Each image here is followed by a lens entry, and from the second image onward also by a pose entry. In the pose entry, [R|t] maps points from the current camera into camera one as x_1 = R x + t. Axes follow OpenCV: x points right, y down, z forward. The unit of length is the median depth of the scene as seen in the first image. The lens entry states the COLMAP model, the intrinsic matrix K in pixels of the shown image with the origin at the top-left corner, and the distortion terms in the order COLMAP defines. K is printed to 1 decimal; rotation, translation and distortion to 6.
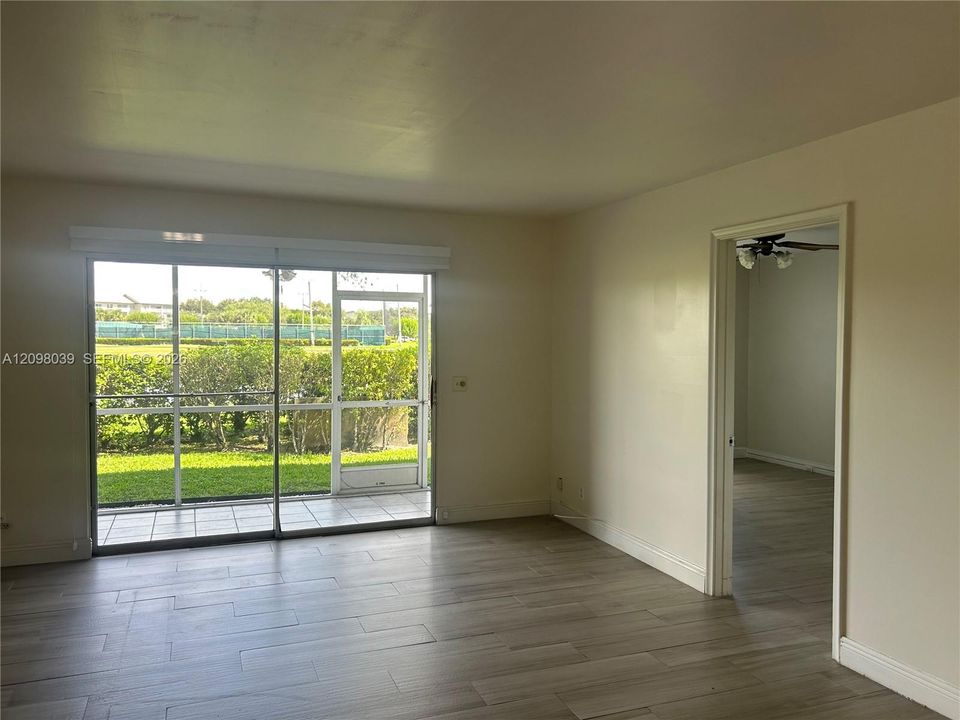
lens RADIAL K [[745.8, 0, 475.0], [0, 745.8, 365.4], [0, 0, 1]] dist [0.074510, -0.069338]
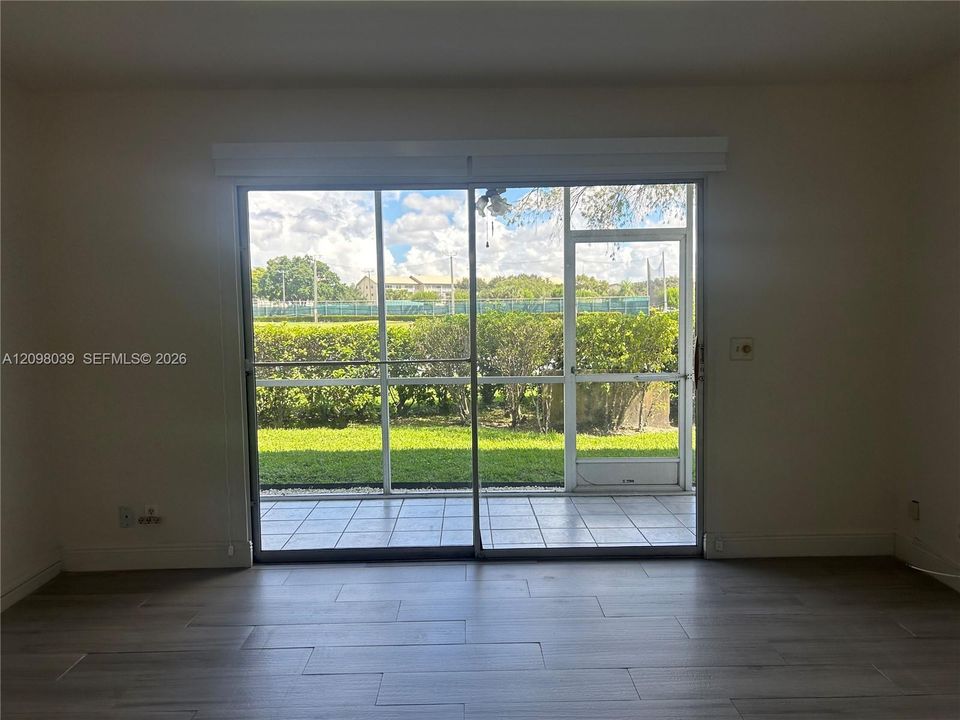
lens RADIAL K [[745.8, 0, 470.6], [0, 745.8, 358.2], [0, 0, 1]] dist [0.074510, -0.069338]
pose [[0.937582, 0.003089, -0.347750, -0.010378], [0.005930, 0.999673, 0.024869, 0.011406], [0.347713, -0.025378, 0.937257, 0.223576]]
